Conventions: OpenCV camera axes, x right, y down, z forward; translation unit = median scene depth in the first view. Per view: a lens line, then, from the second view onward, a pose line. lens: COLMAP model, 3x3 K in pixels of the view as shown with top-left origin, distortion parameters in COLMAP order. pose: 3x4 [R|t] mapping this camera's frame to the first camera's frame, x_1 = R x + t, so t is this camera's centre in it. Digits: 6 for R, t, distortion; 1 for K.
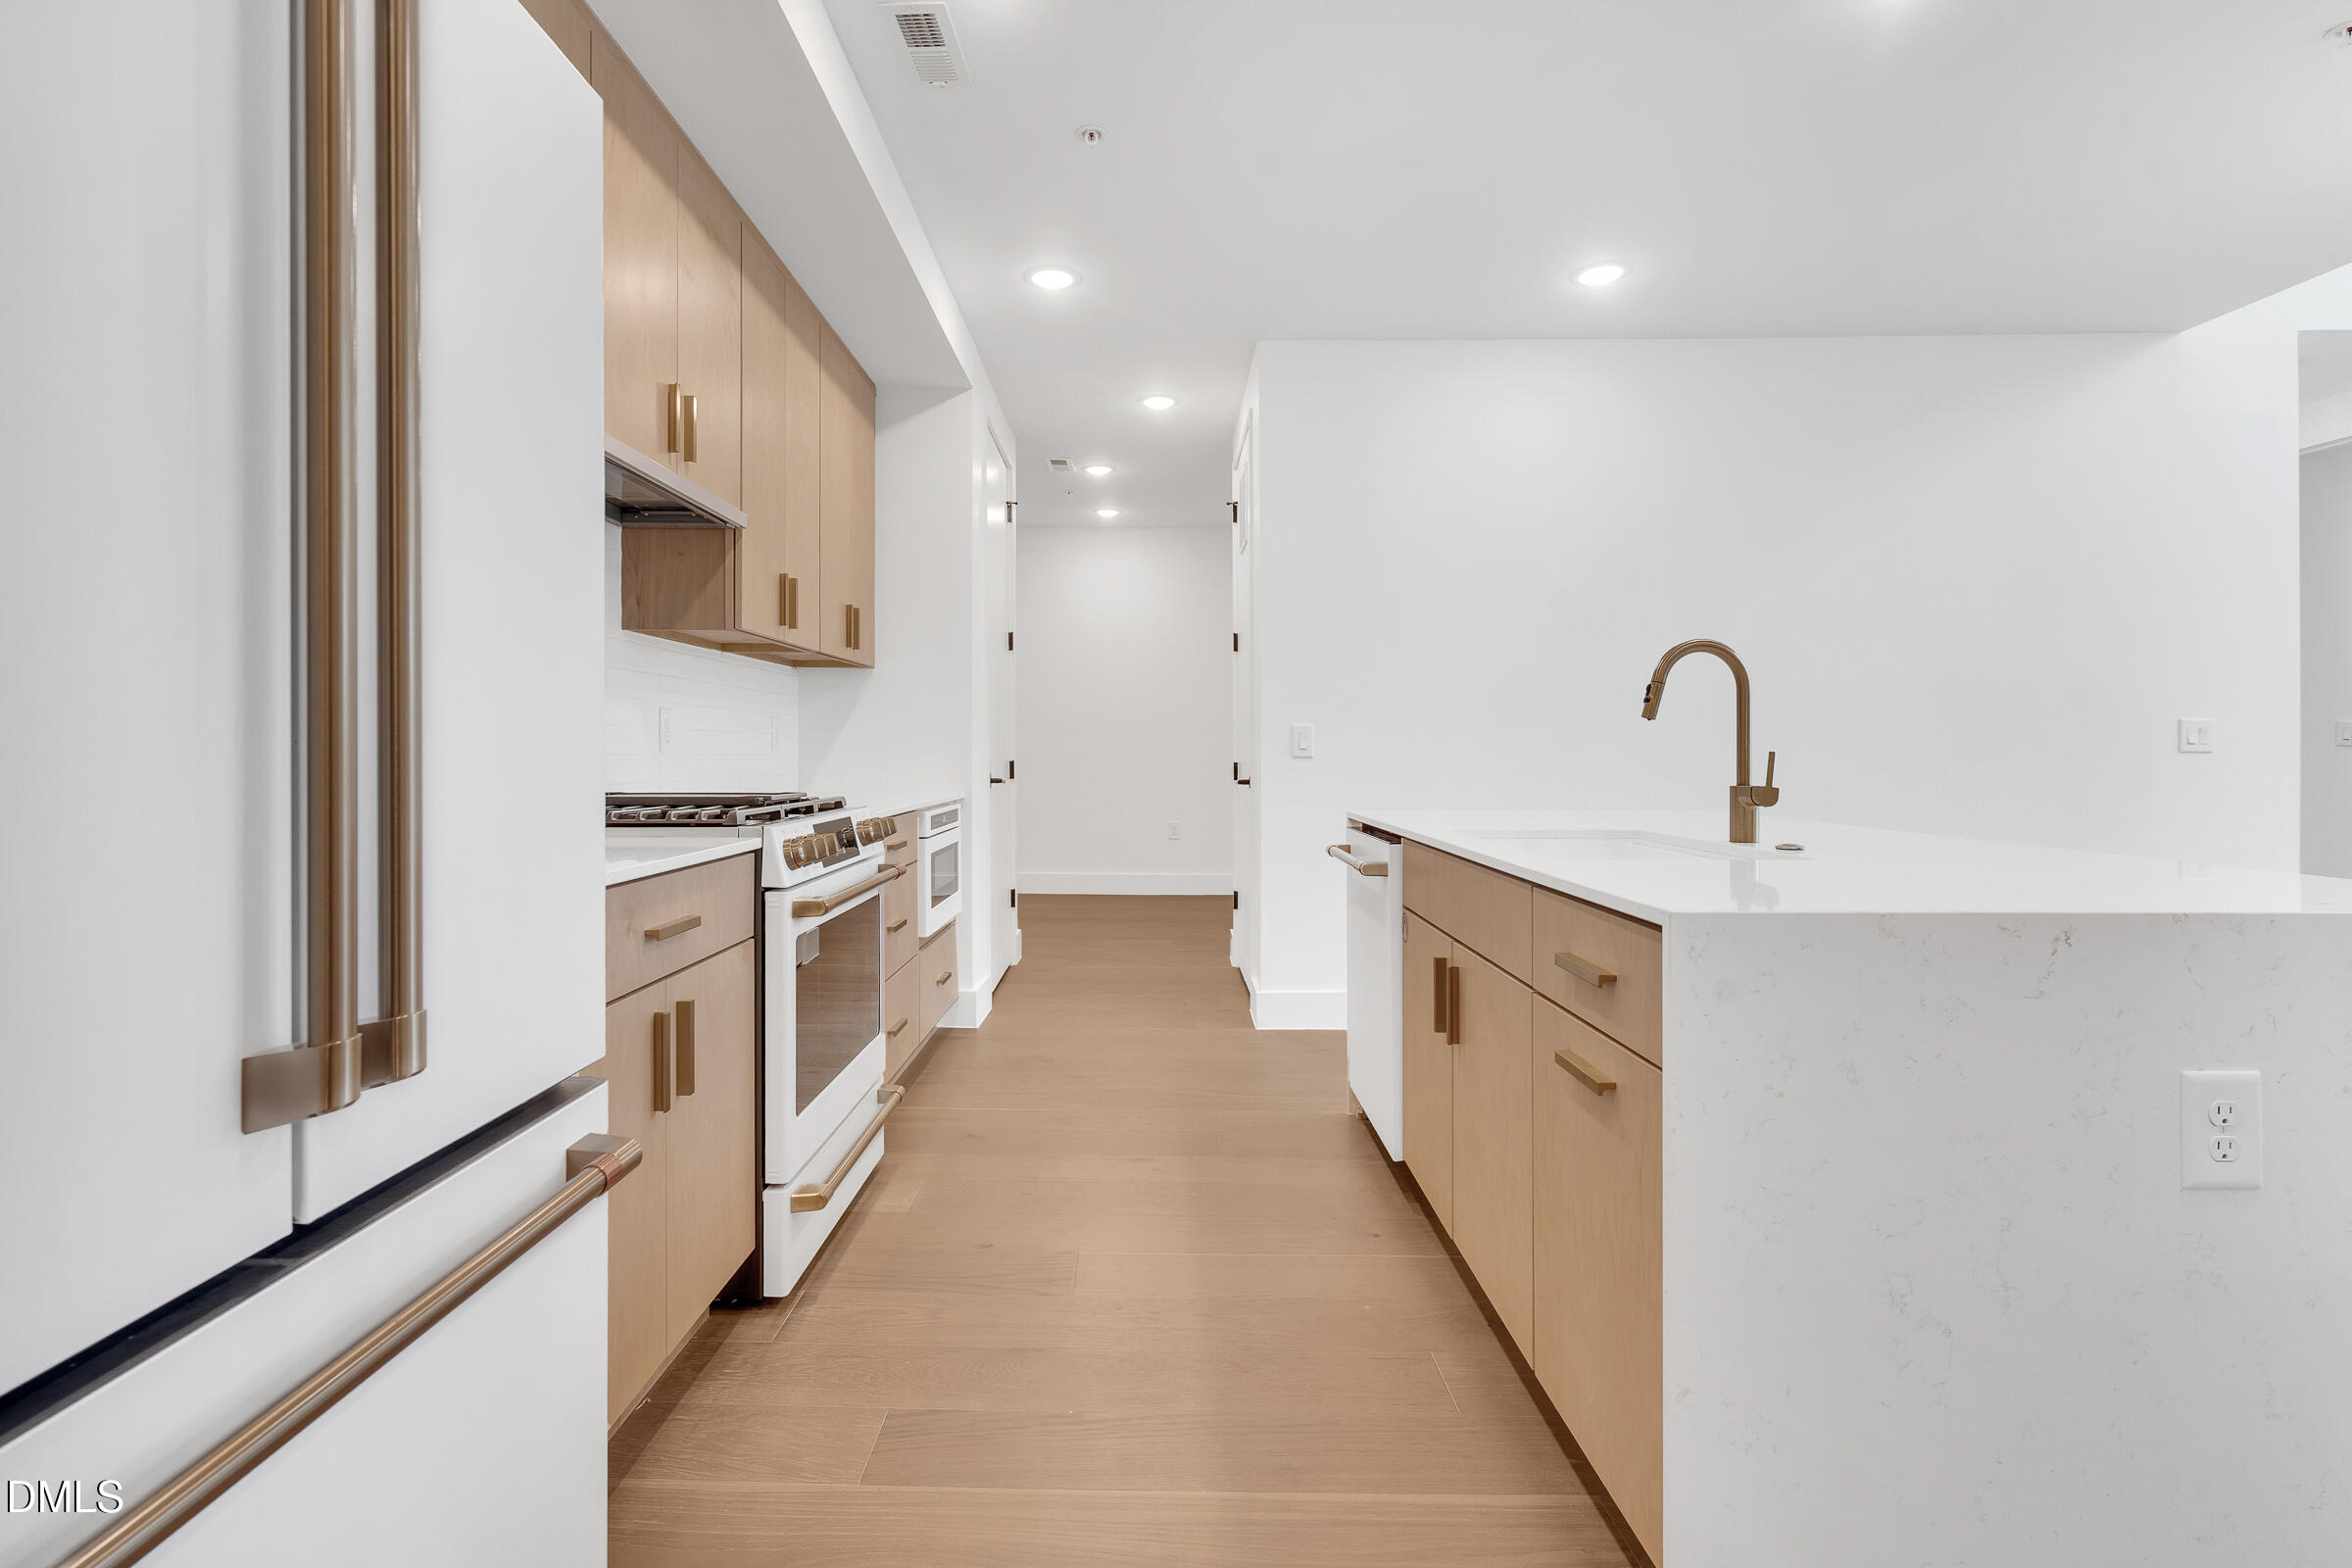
lens RADIAL K [[1101.5, 0, 1173.3], [0, 1101.5, 765.3], [0, 0, 1]] dist [-0.001629, -0.000166]
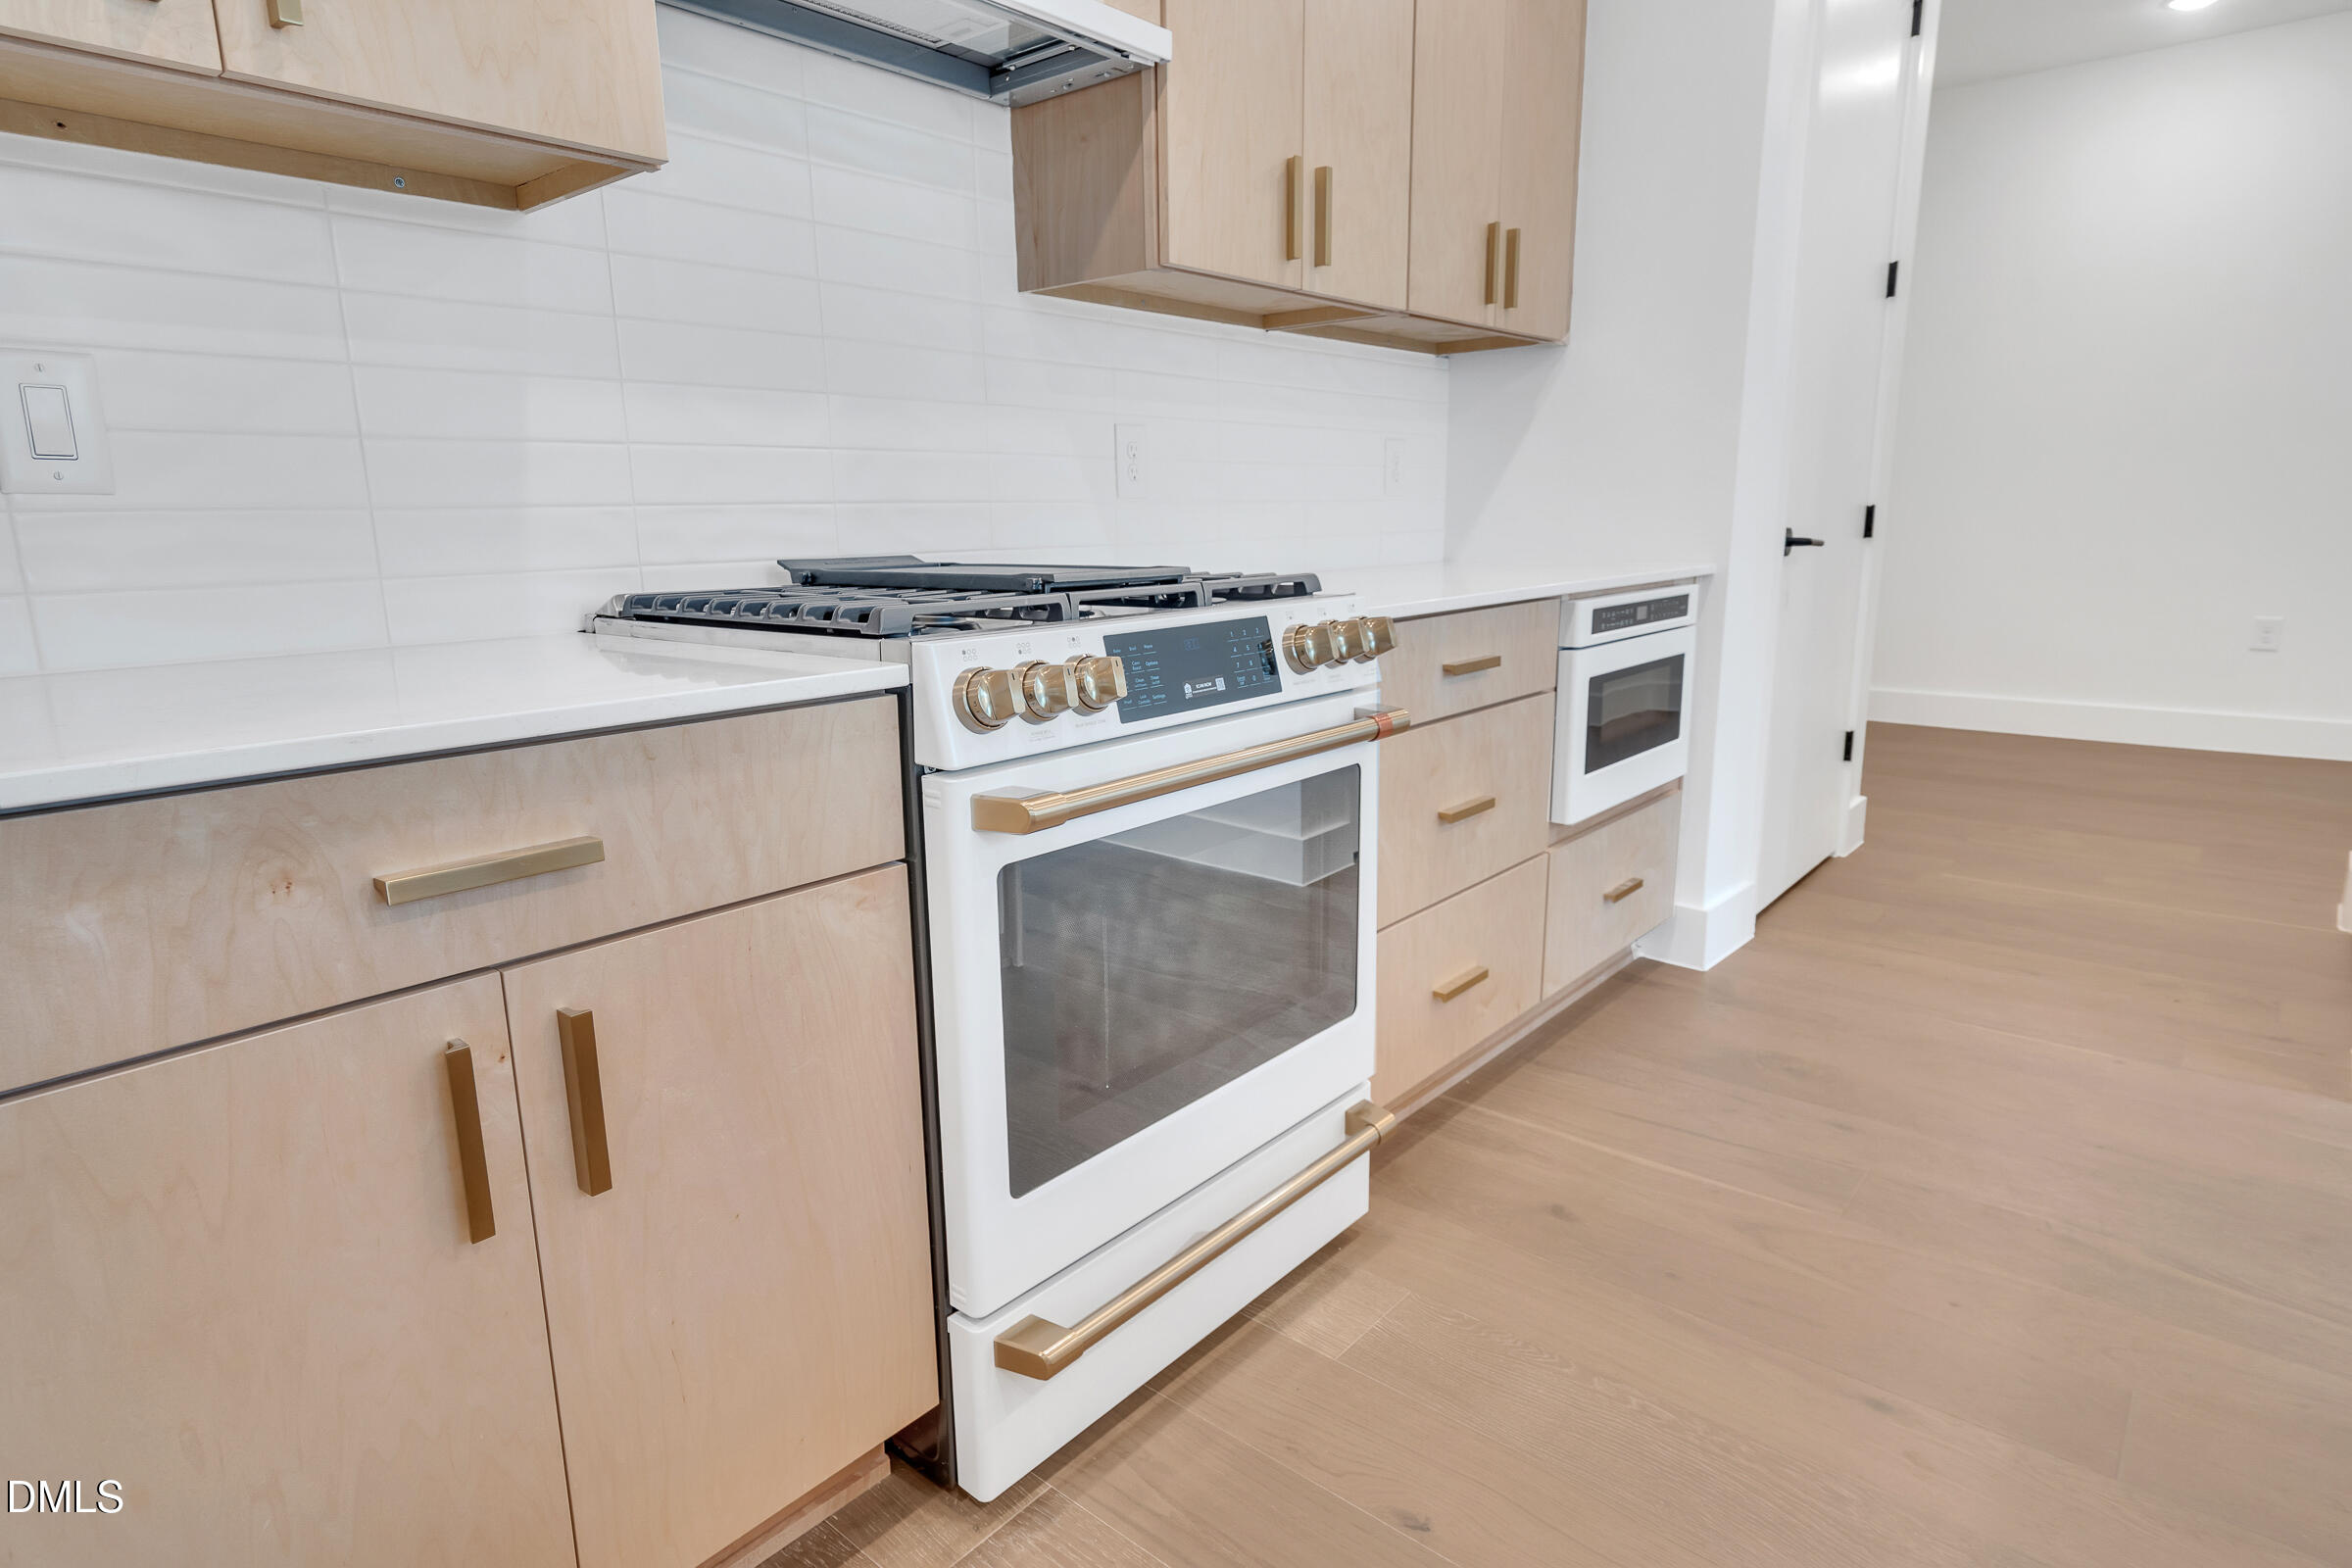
lens RADIAL K [[1271.9, 0, 1172.2], [0, 1271.9, 787.1], [0, 0, 1]] dist [0.001626, 0.000032]
pose [[0.744336, 0.130468, -0.654937, 0.065852], [0.006383, 0.979295, 0.202336, 0.004975], [0.667775, -0.154786, 0.728092, 0.509795]]
